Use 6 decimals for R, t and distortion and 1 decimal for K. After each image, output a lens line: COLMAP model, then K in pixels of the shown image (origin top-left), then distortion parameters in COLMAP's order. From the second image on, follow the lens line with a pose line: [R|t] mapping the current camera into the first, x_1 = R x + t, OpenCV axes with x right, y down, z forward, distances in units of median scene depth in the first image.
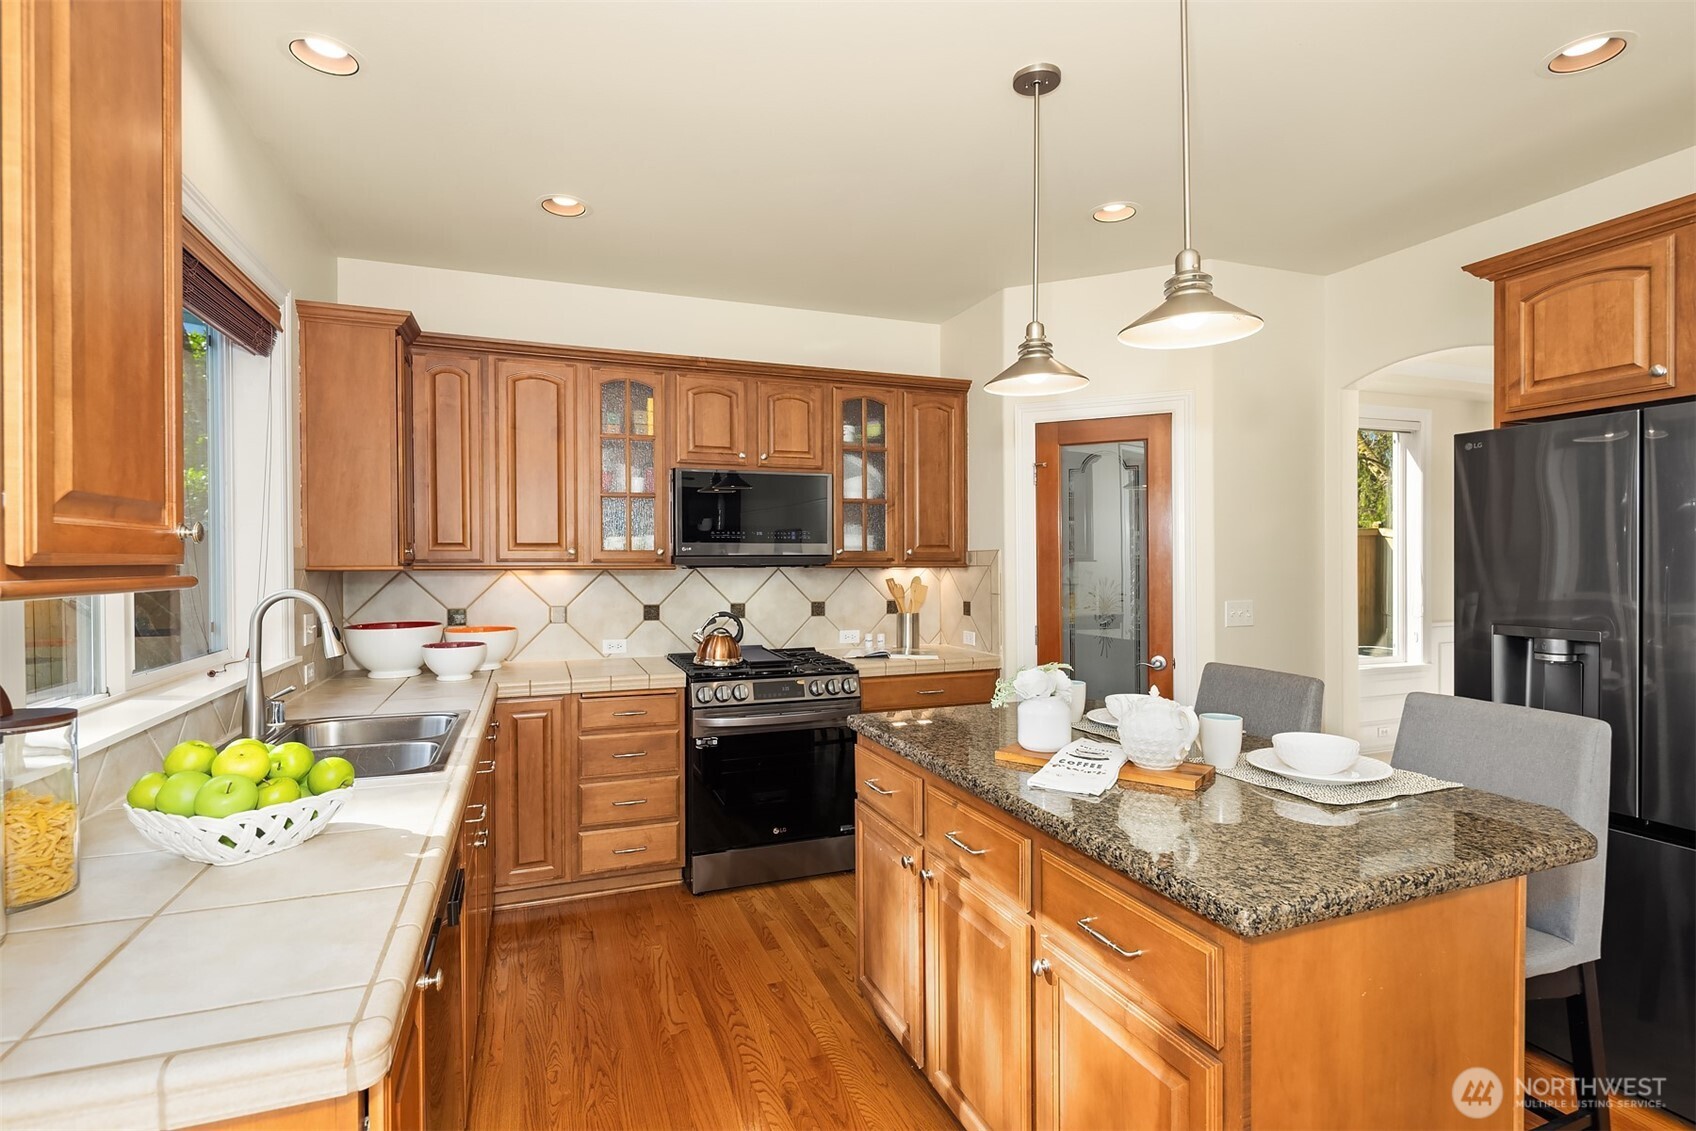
lens RADIAL K [[820.8, 0, 853.2], [0, 820.8, 559.0], [0, 0, 1]] dist [-0.002014, -0.002178]
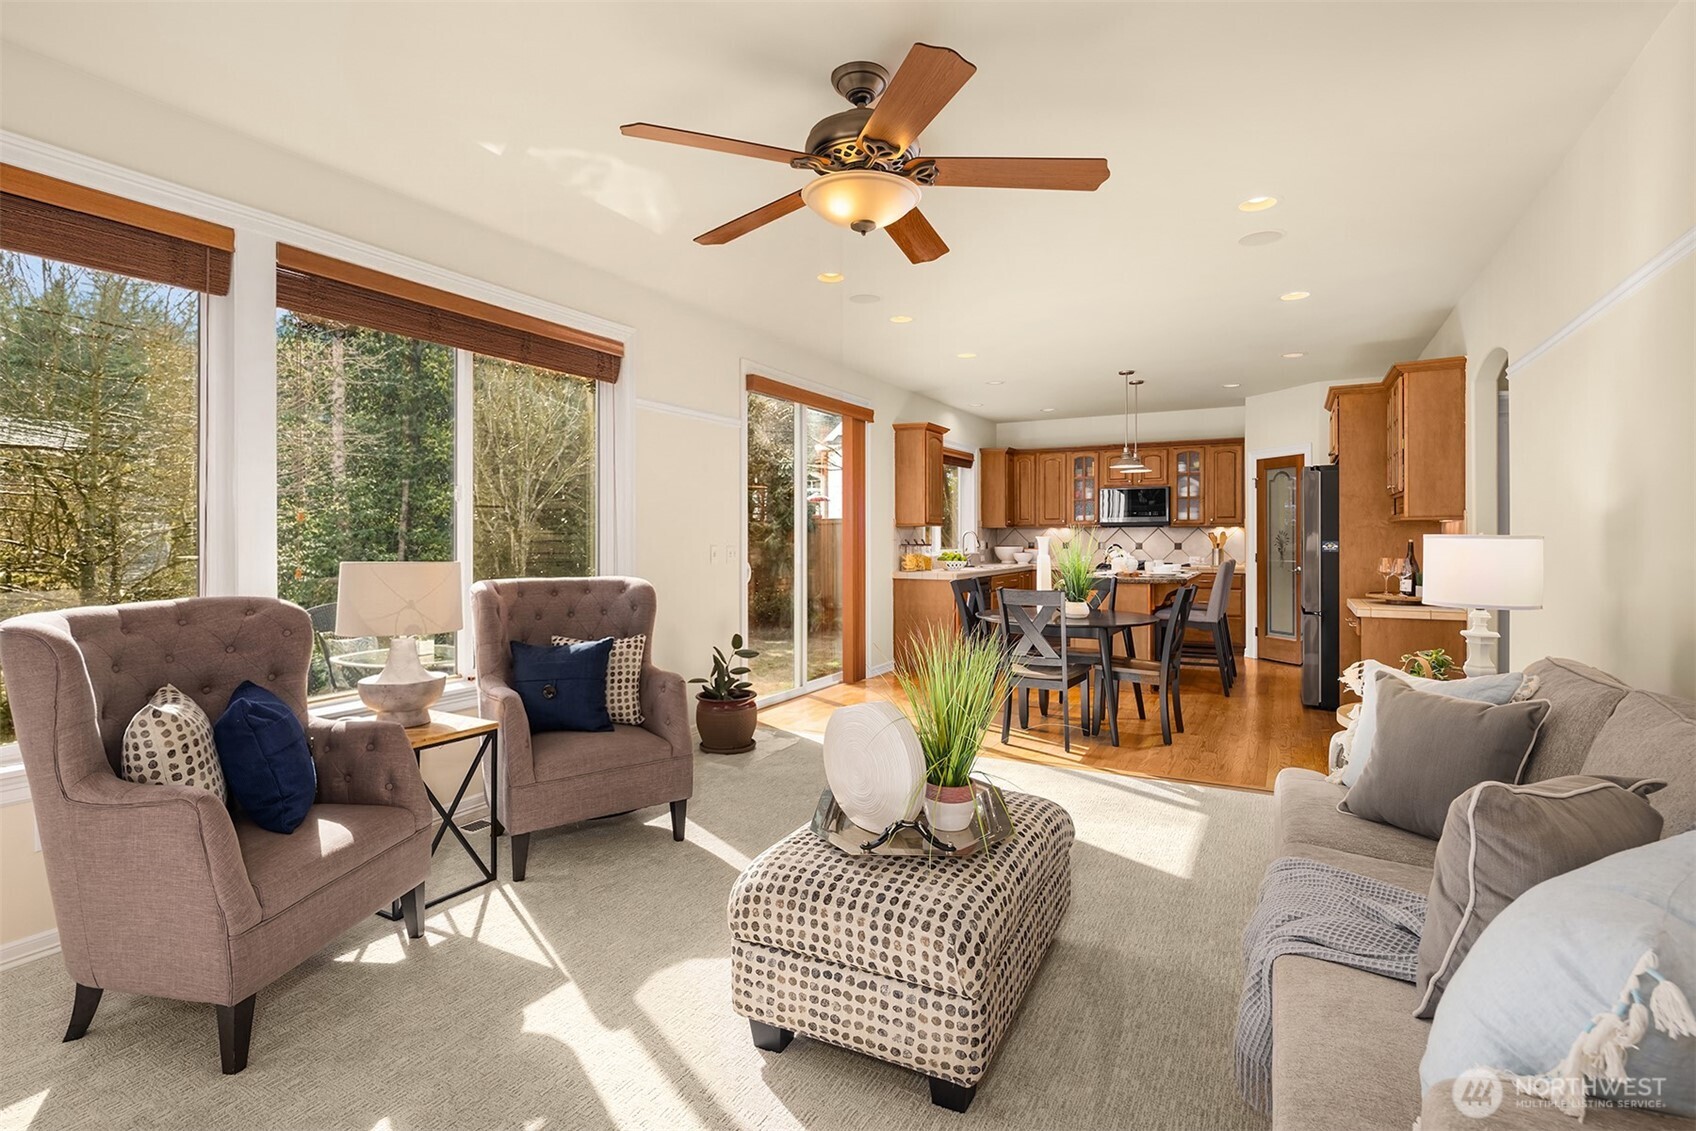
lens RADIAL K [[820.8, 0, 850.2], [0, 820.8, 560.8], [0, 0, 1]] dist [-0.002014, -0.002178]
pose [[0.654892, 0.029000, -0.755166, 1.110474], [-0.001235, 0.999303, 0.037304, 0.020150], [0.755721, -0.023498, 0.654471, -1.176108]]
